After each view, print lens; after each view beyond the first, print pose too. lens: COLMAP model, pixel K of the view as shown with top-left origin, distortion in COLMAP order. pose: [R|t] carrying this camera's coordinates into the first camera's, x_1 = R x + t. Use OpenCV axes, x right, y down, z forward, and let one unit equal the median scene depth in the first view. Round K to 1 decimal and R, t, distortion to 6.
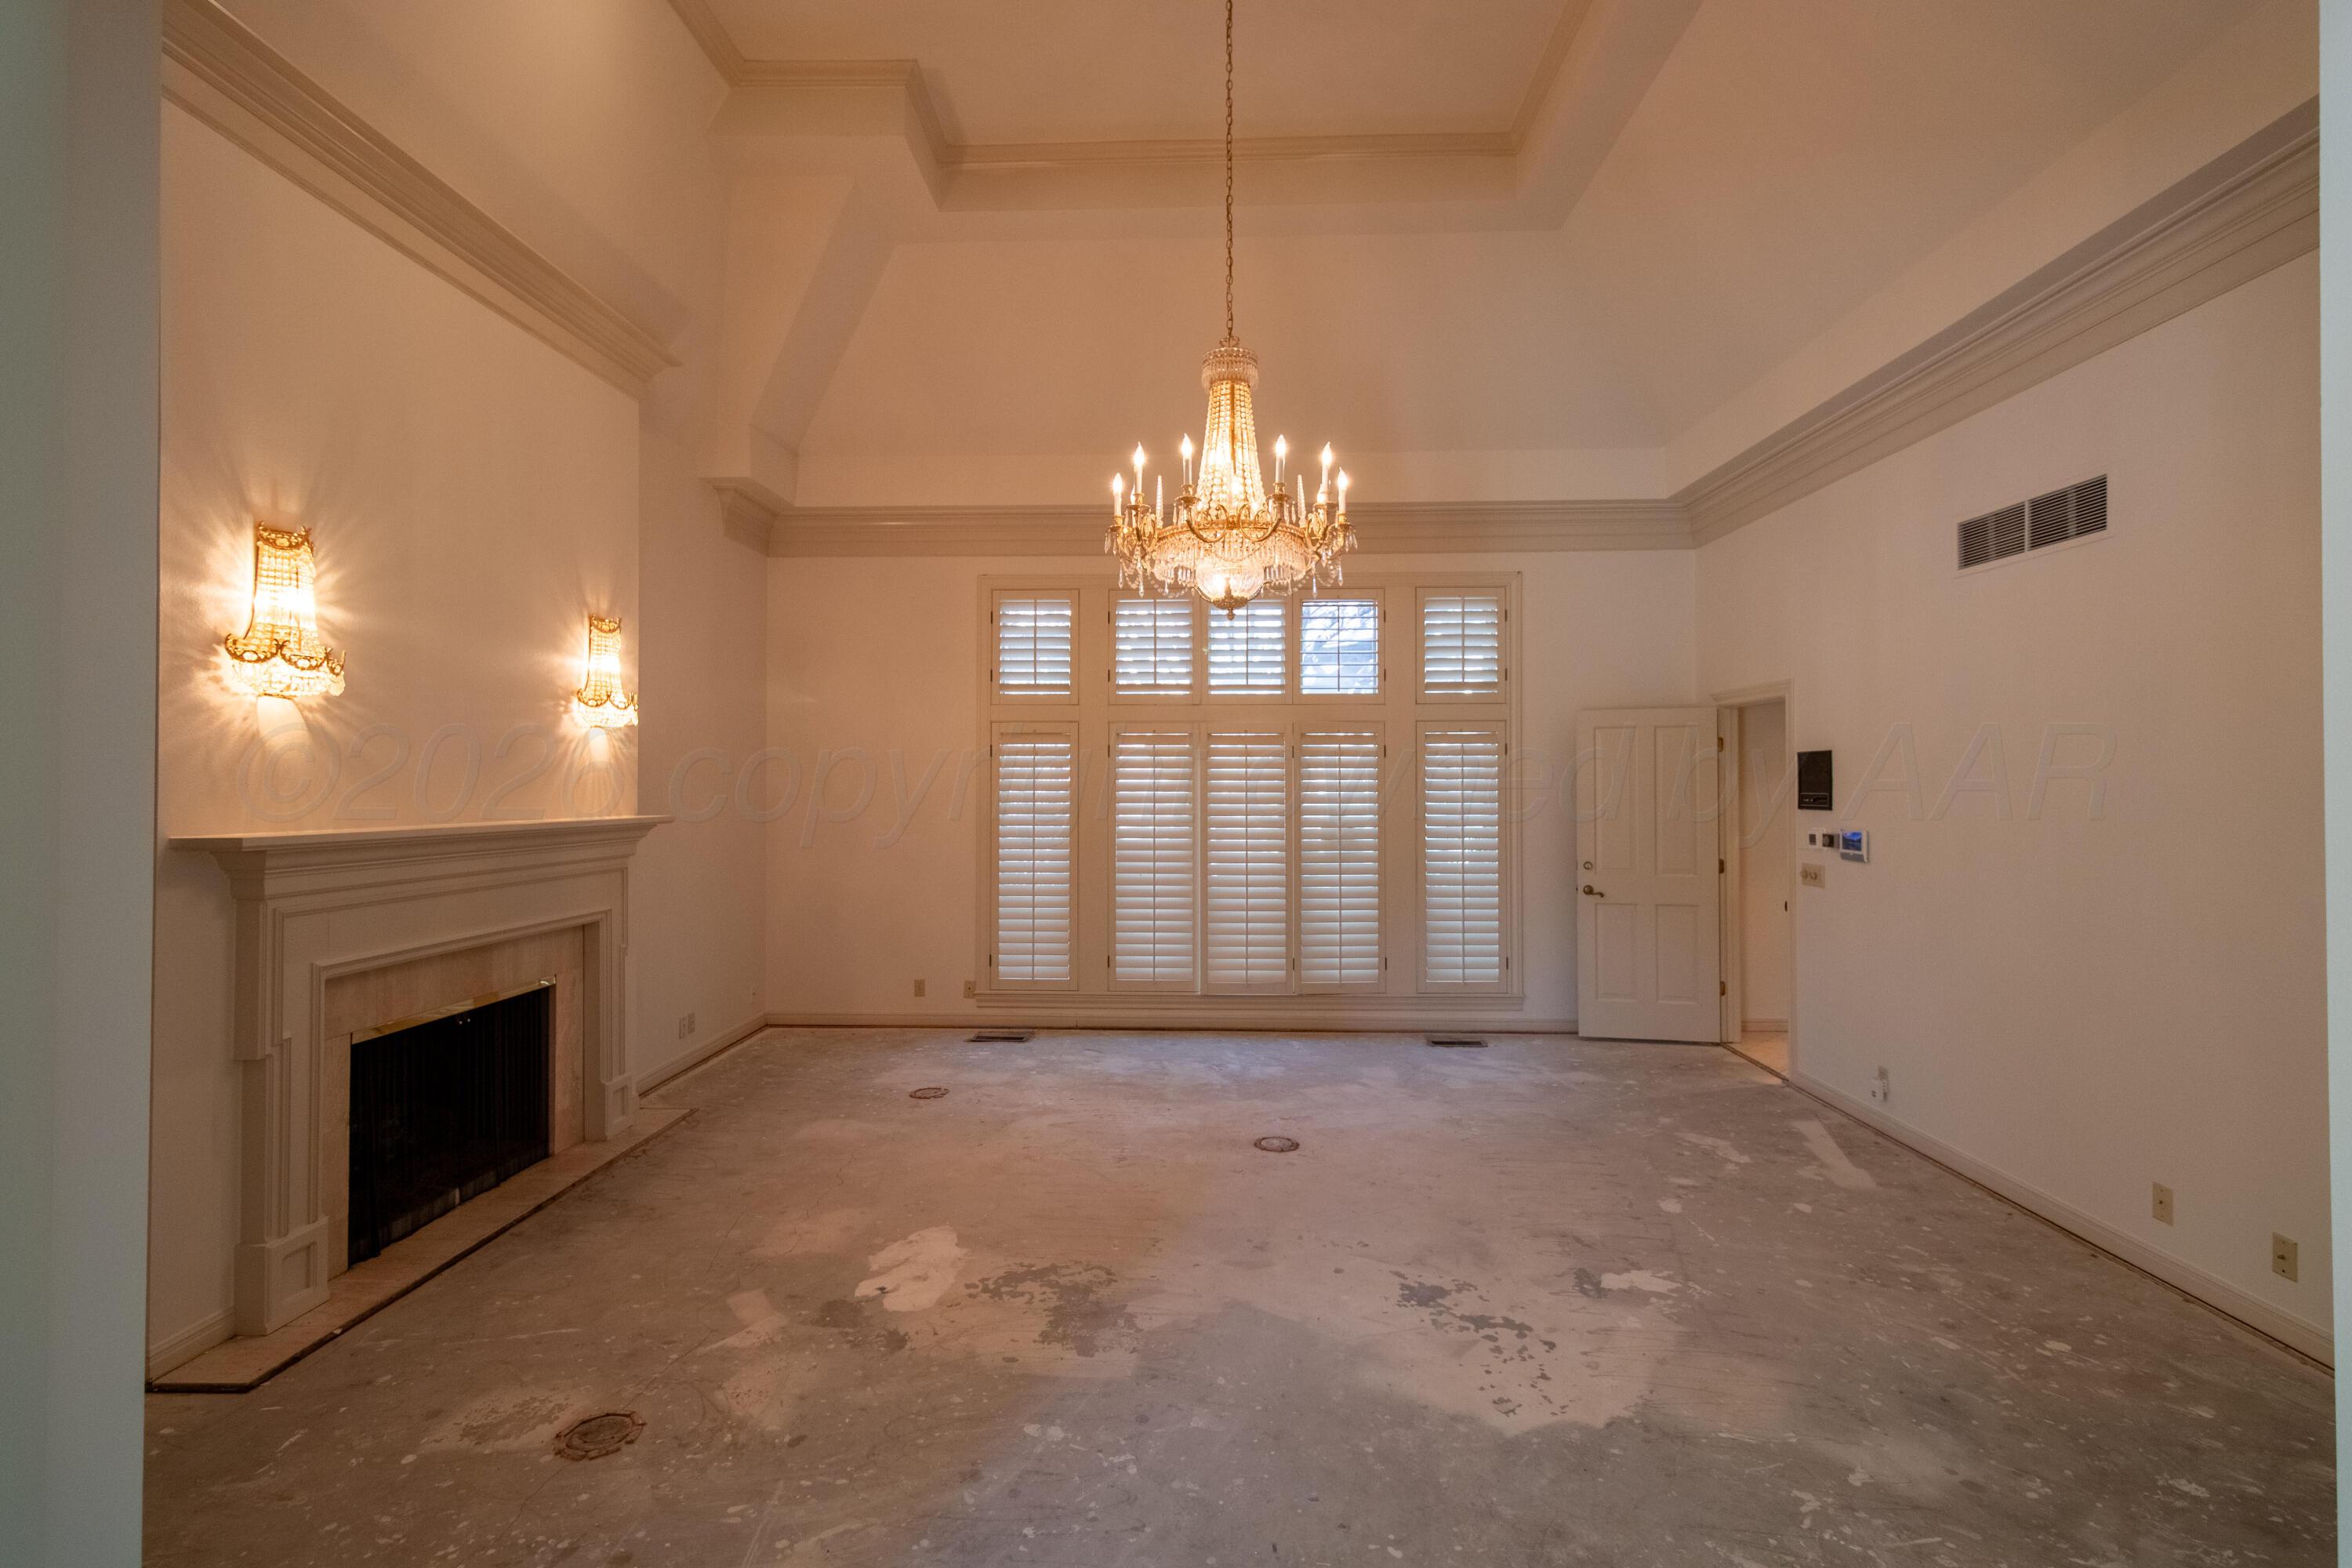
lens RADIAL K [[1103.5, 0, 1173.6], [0, 1103.5, 779.1], [0, 0, 1]] dist [0.013213, -0.000859]
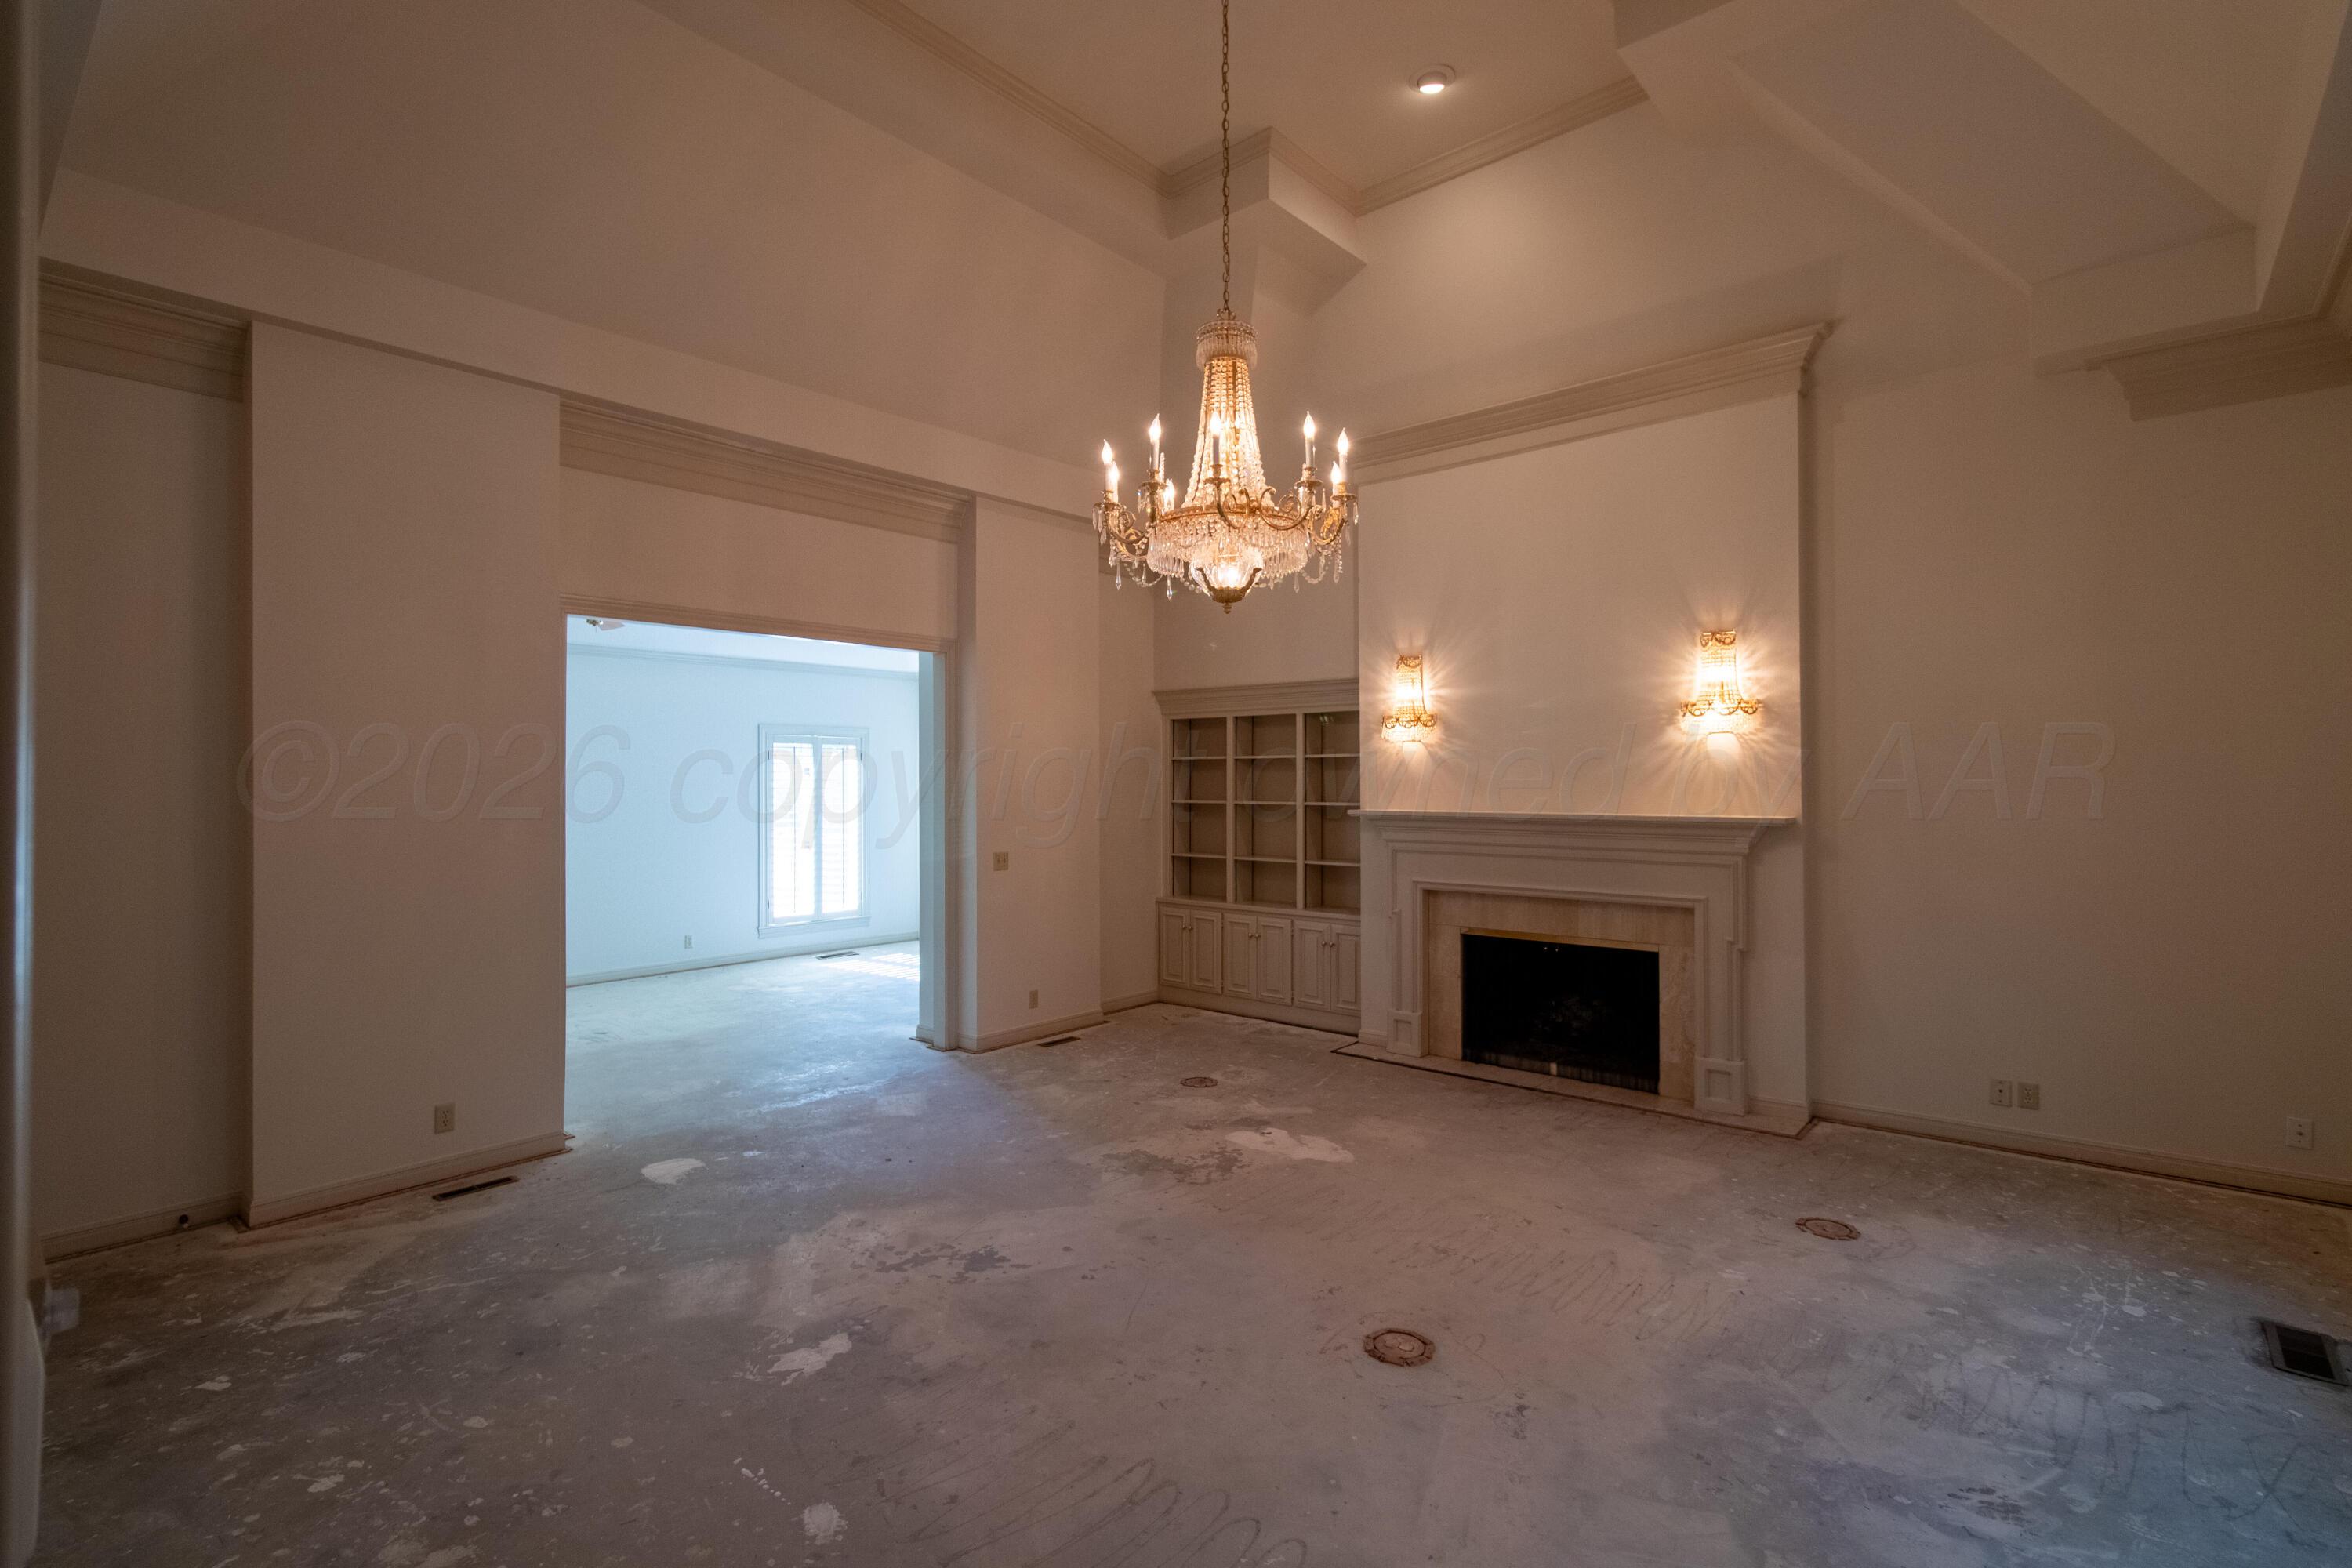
lens RADIAL K [[1103.5, 0, 1173.6], [0, 1103.5, 779.1], [0, 0, 1]] dist [0.013213, -0.000859]
pose [[-0.628254, -0.000976, -0.778007, 0.937302], [0.007768, 0.999941, -0.007527, 0.004611], [0.777969, -0.010773, -0.628210, 1.804722]]
